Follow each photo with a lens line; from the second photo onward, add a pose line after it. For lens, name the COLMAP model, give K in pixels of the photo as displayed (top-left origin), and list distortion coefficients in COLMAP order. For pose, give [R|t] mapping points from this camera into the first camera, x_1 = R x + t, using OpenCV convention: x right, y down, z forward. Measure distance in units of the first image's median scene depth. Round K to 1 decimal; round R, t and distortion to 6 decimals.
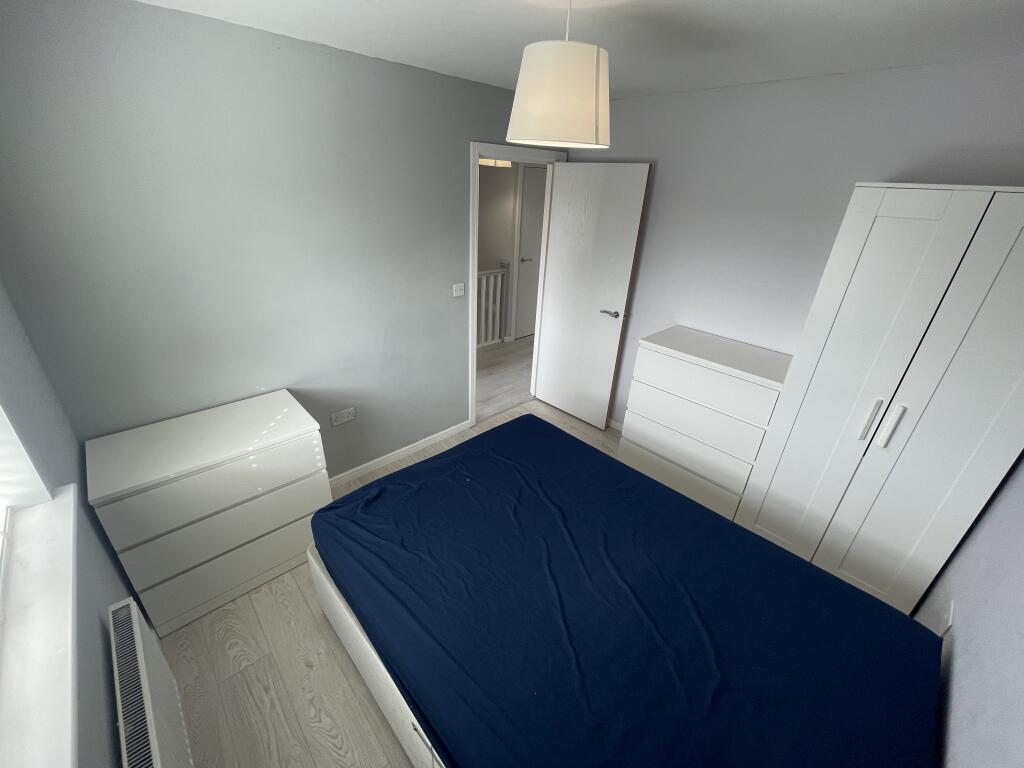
lens RADIAL K [[415.8, 0, 510.2], [0, 415.8, 381.2], [0, 0, 1]] dist [-0.001628, 0.000170]
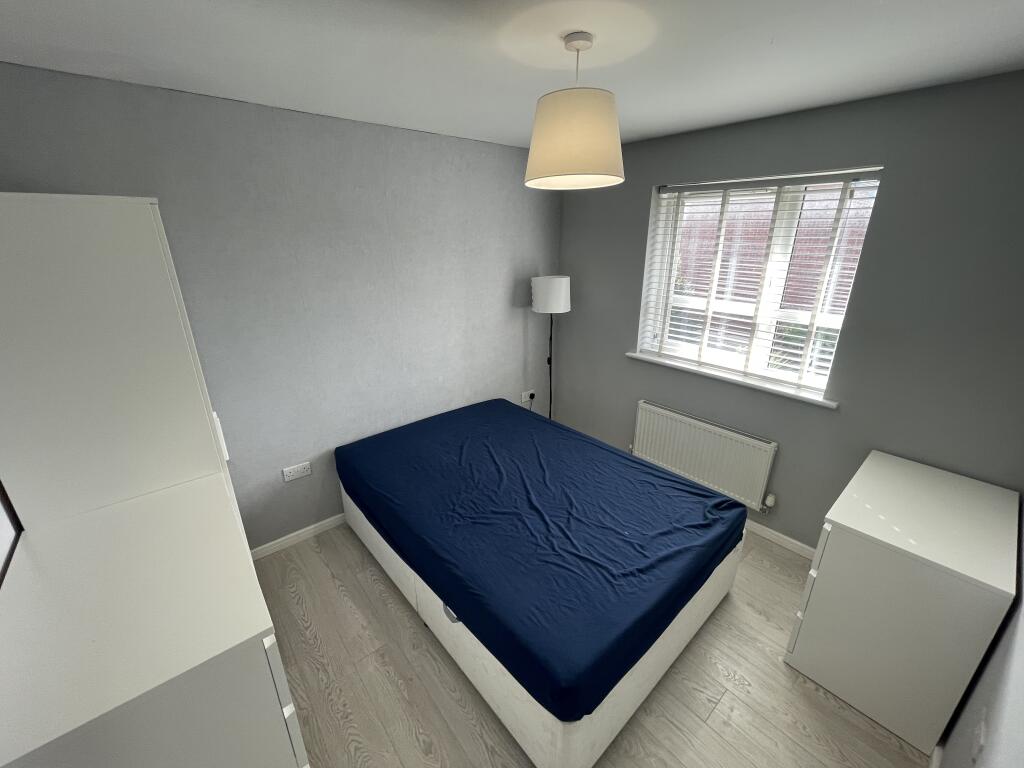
lens RADIAL K [[415.8, 0, 510.2], [0, 415.8, 381.2], [0, 0, 1]] dist [-0.001628, 0.000170]
pose [[-0.998031, -0.053834, 0.032193, 0.160847], [-0.014993, 0.703096, 0.710937, -0.727251], [-0.060907, 0.709055, -0.702518, 1.572341]]
